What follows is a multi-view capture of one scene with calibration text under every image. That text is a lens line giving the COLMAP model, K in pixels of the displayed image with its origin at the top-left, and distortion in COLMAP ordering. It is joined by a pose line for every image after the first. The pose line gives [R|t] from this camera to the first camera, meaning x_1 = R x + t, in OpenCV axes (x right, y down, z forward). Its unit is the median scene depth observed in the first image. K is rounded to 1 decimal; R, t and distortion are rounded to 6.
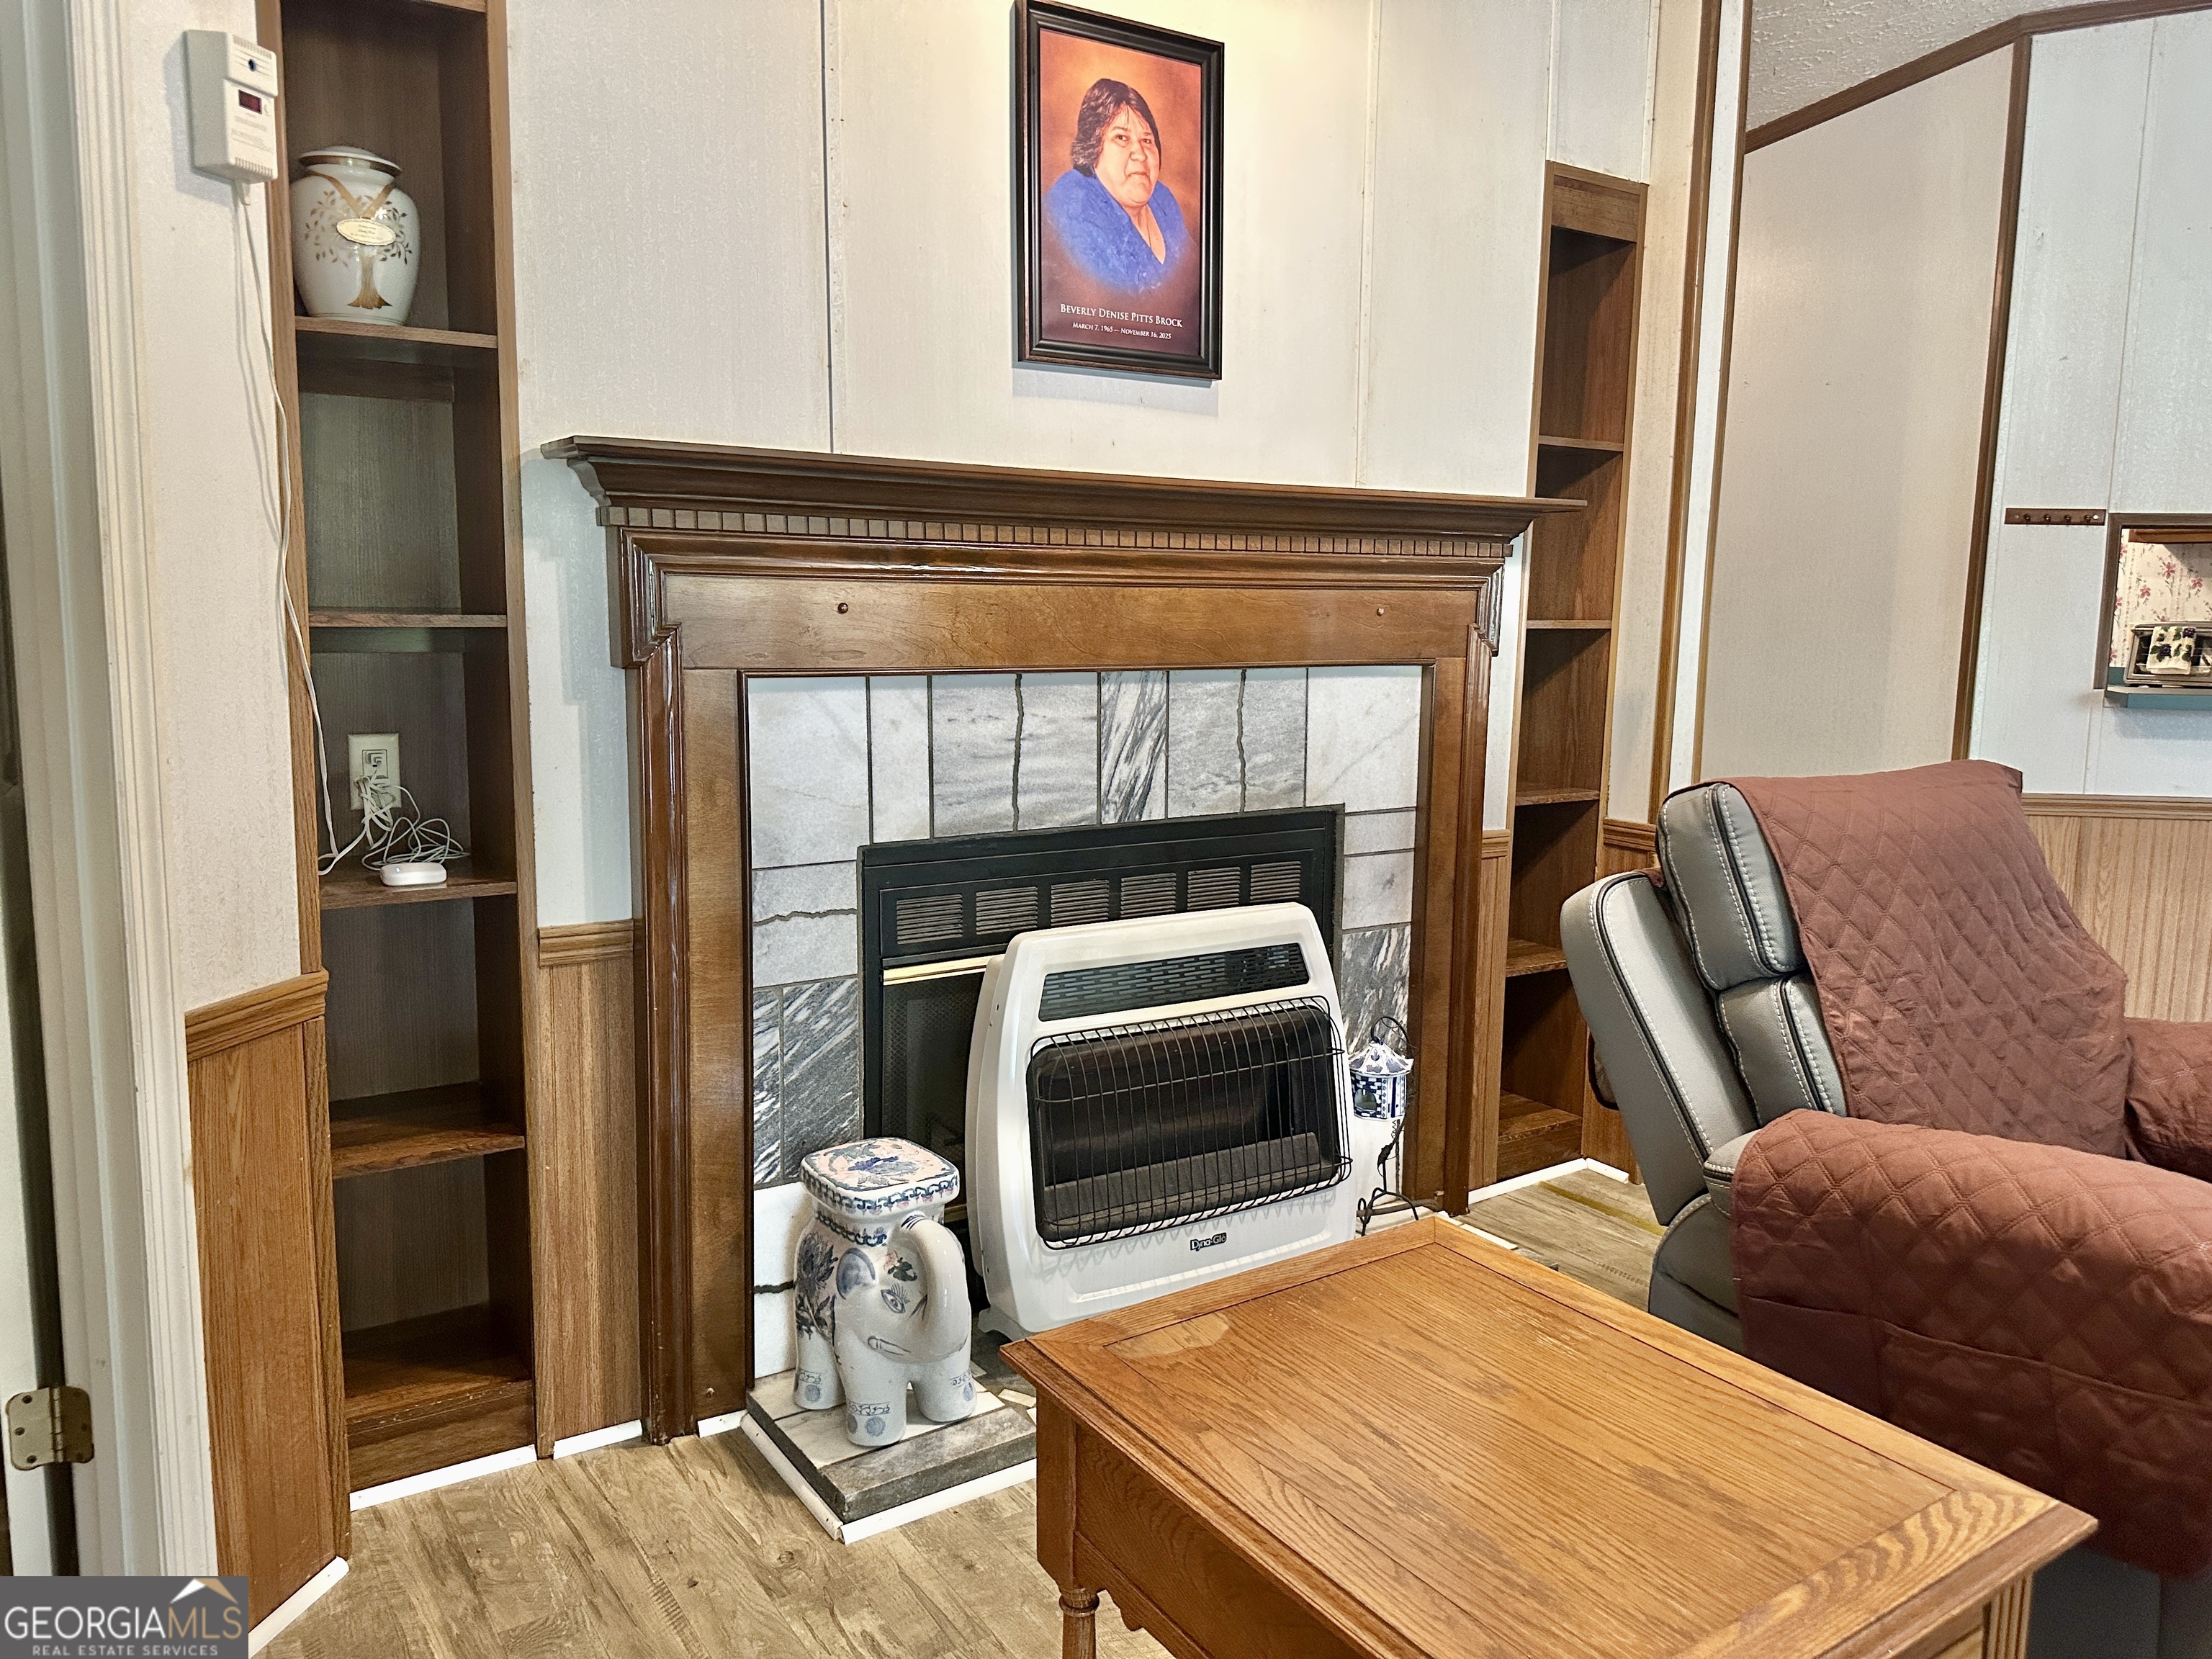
lens RADIAL K [[1543.5, 0, 1106.0], [0, 1543.5, 829.5], [0, 0, 1]] dist [0.054453, -0.072203]
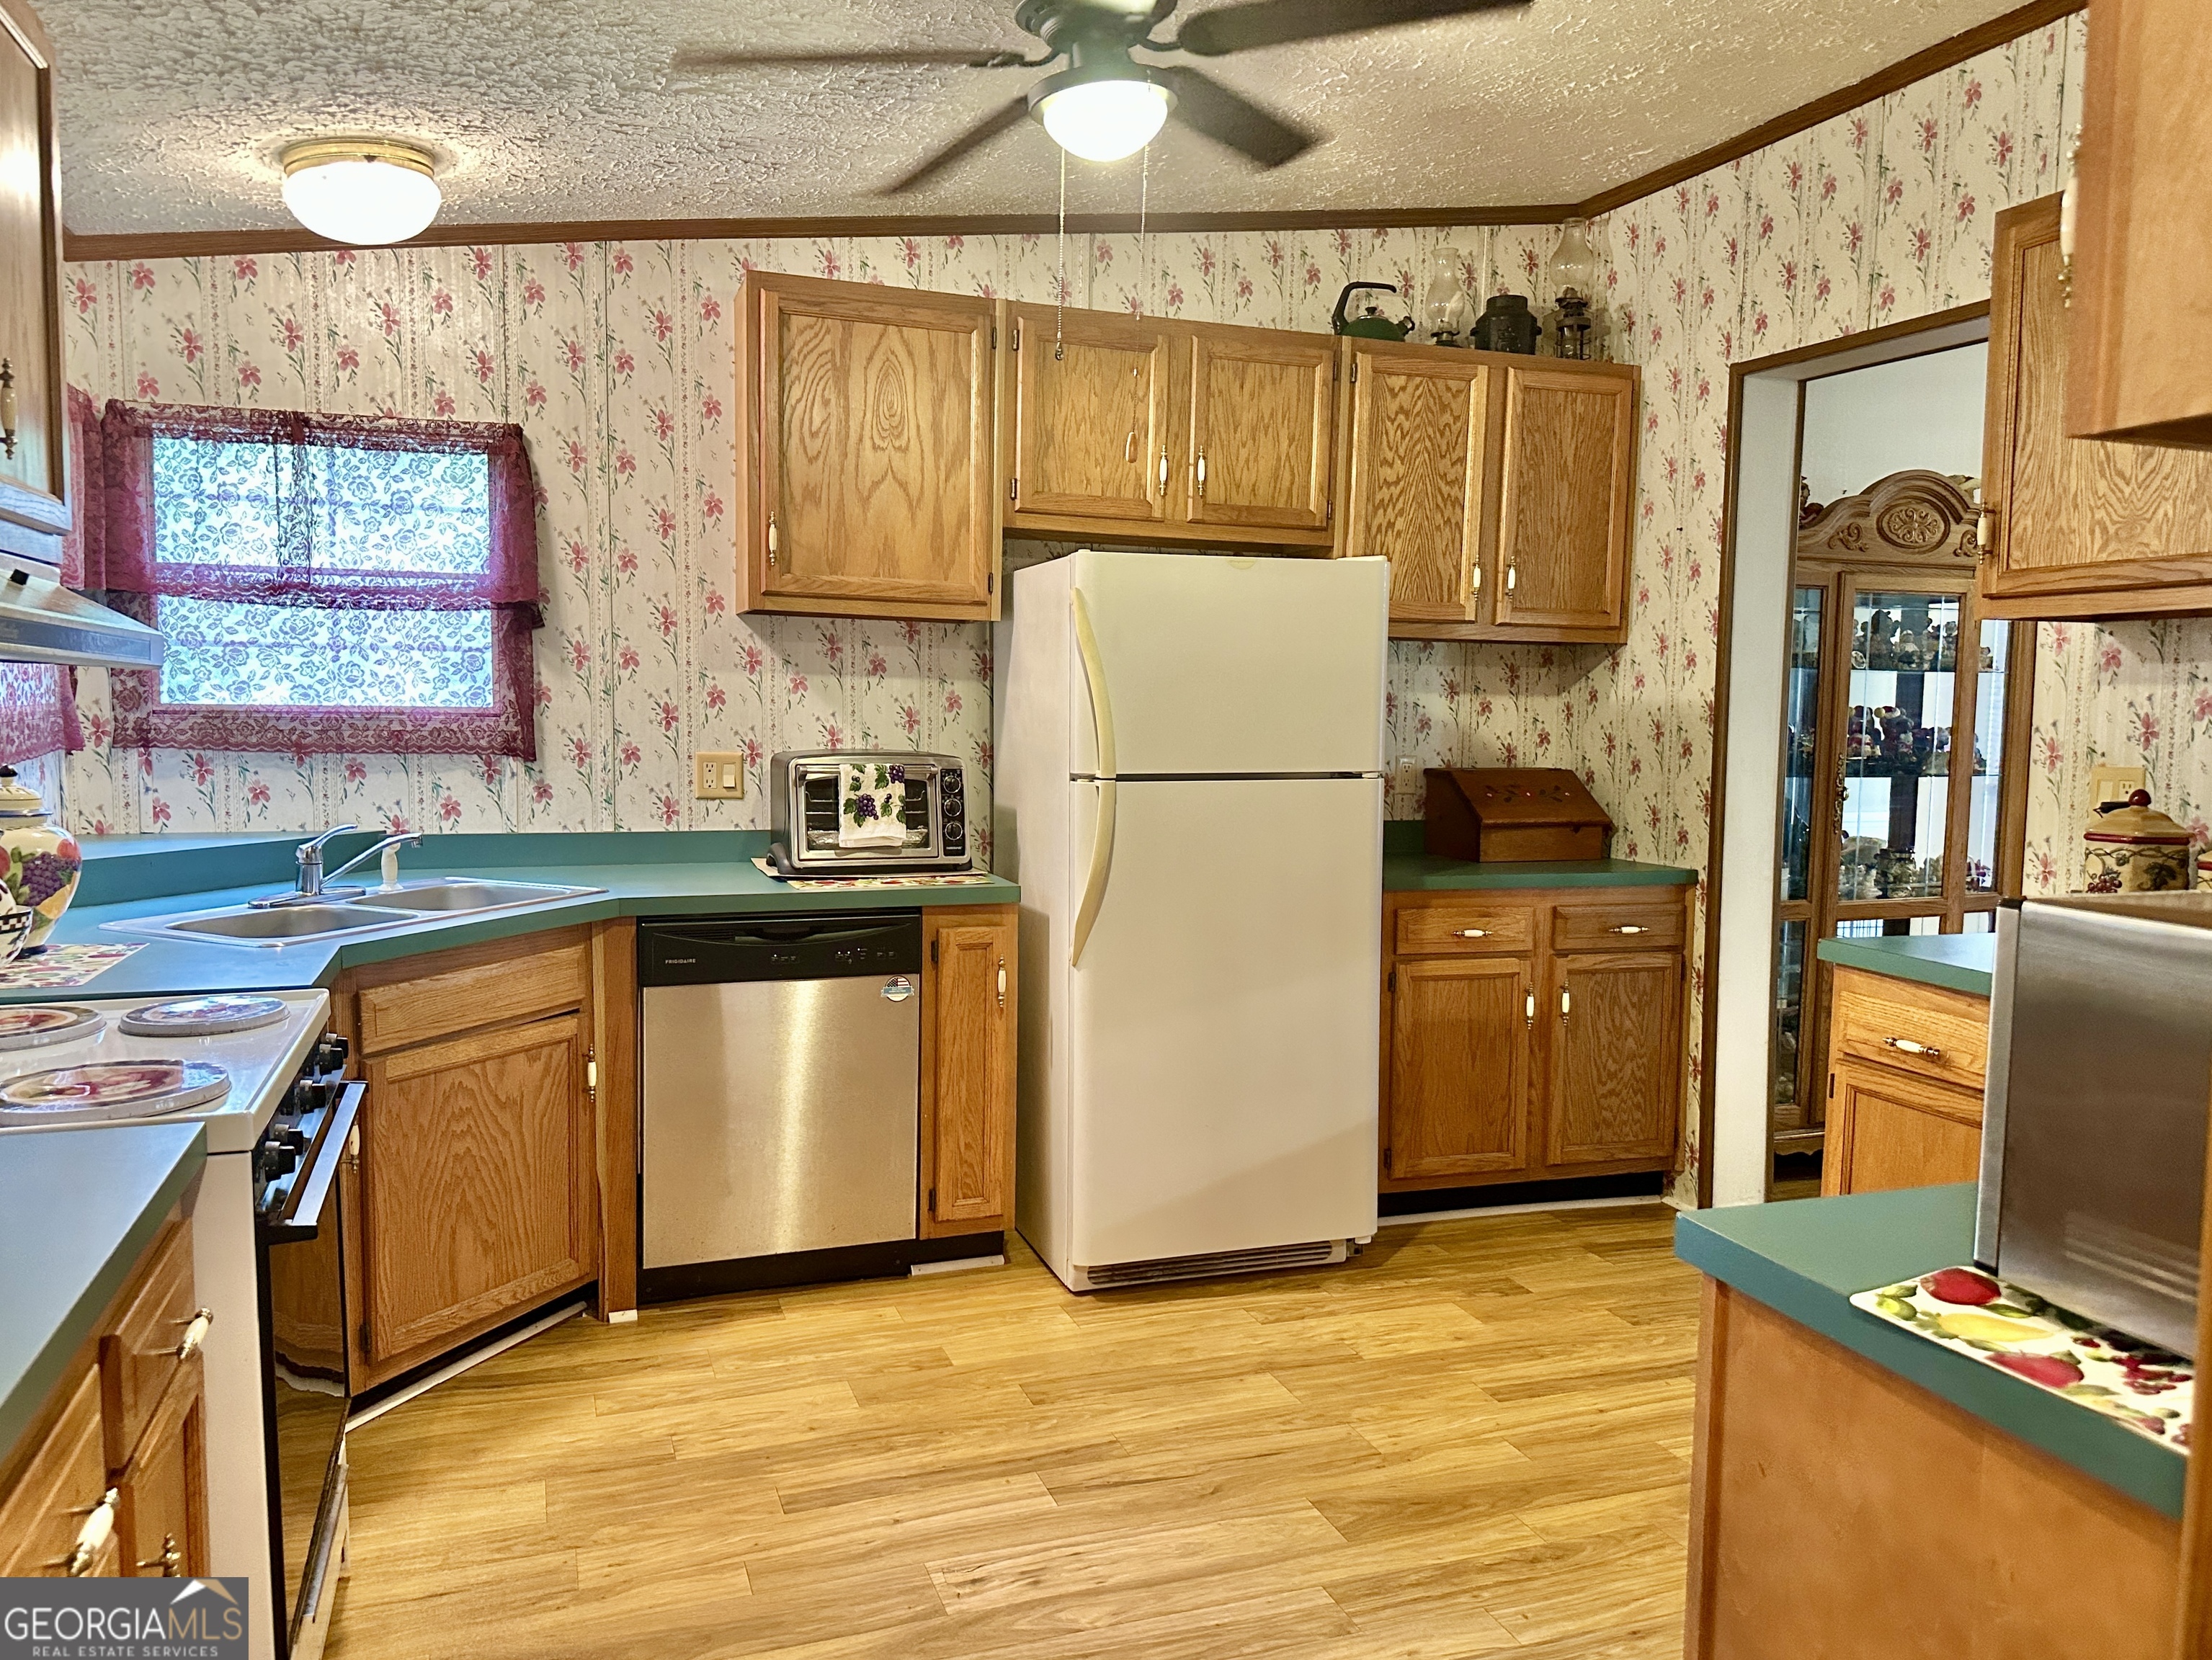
lens RADIAL K [[1551.7, 0, 1106.0], [0, 1551.7, 830.0], [0, 0, 1]] dist [0.132540, -0.222192]
pose [[0.234171, -0.087301, 0.968268, 0.398659], [0.126435, 0.990236, 0.058705, -0.321955], [-0.963939, 0.108676, 0.242922, 1.962643]]
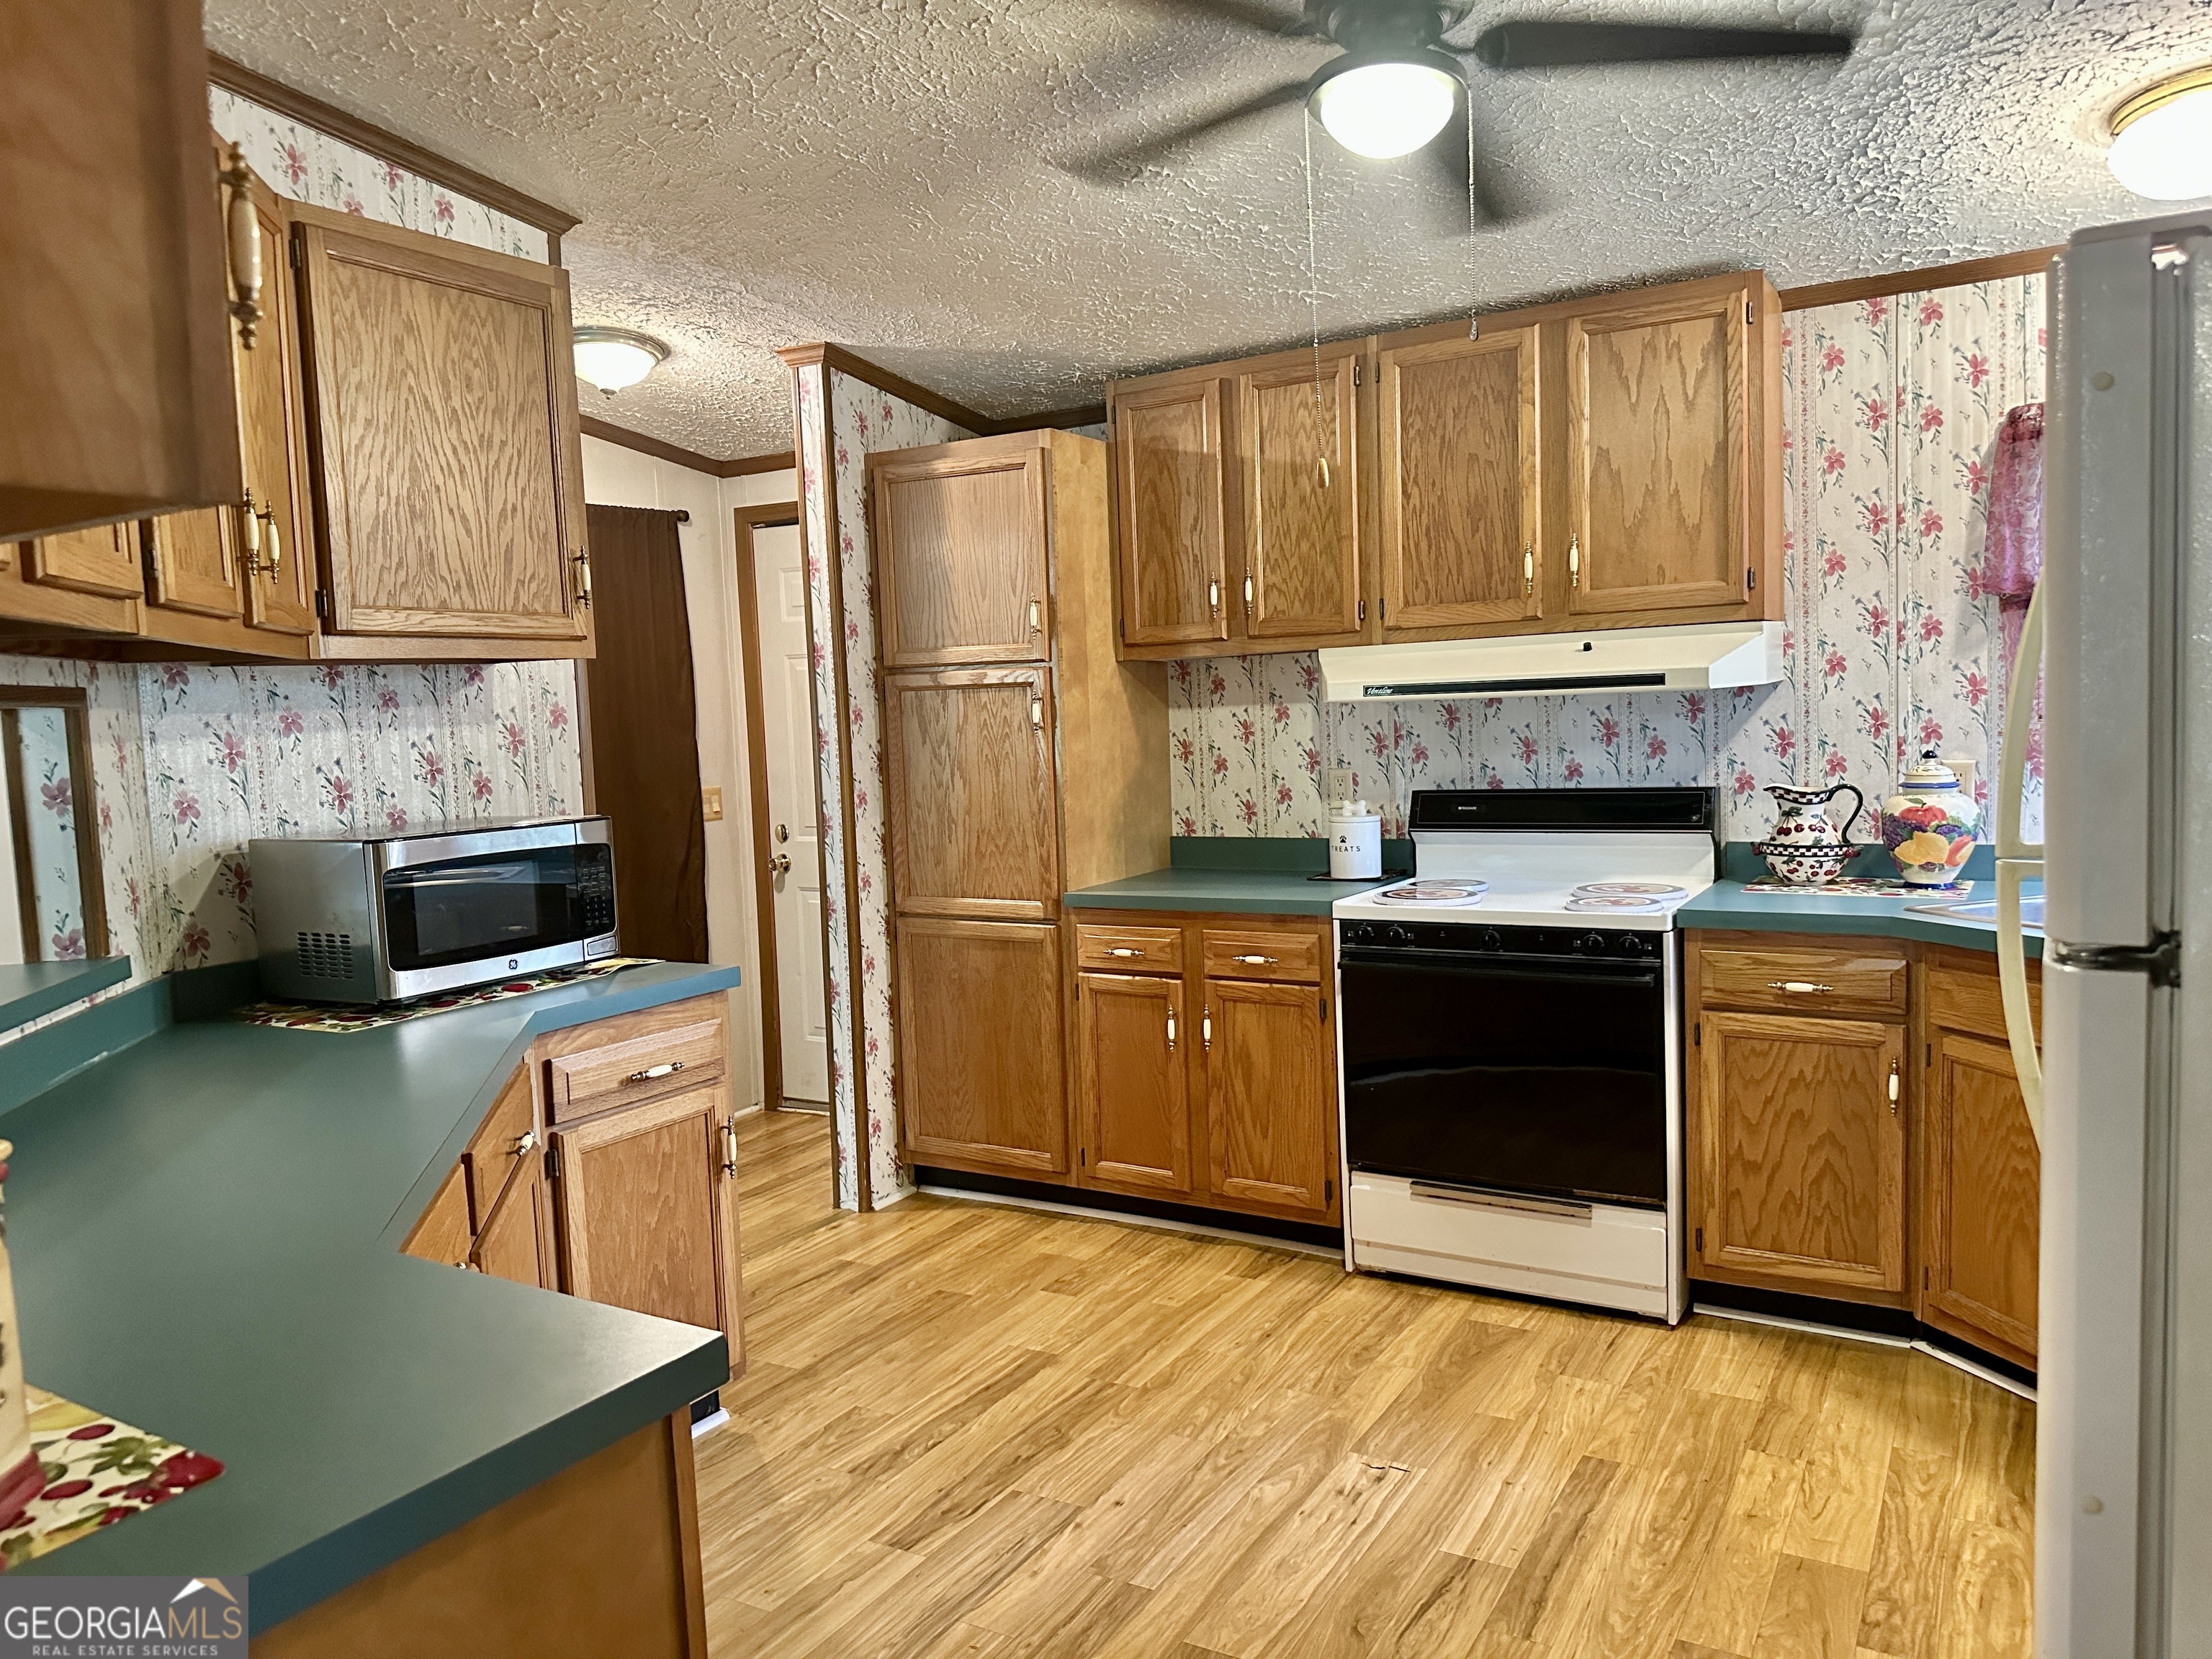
lens RADIAL K [[1551.7, 0, 1106.0], [0, 1551.7, 829.5], [0, 0, 1]] dist [0.132540, -0.222192]
pose [[0.442823, 0.042344, -0.895609, 2.090136], [-0.083256, 0.996510, 0.005950, -0.272504], [0.892735, 0.071930, 0.444803, 1.630065]]
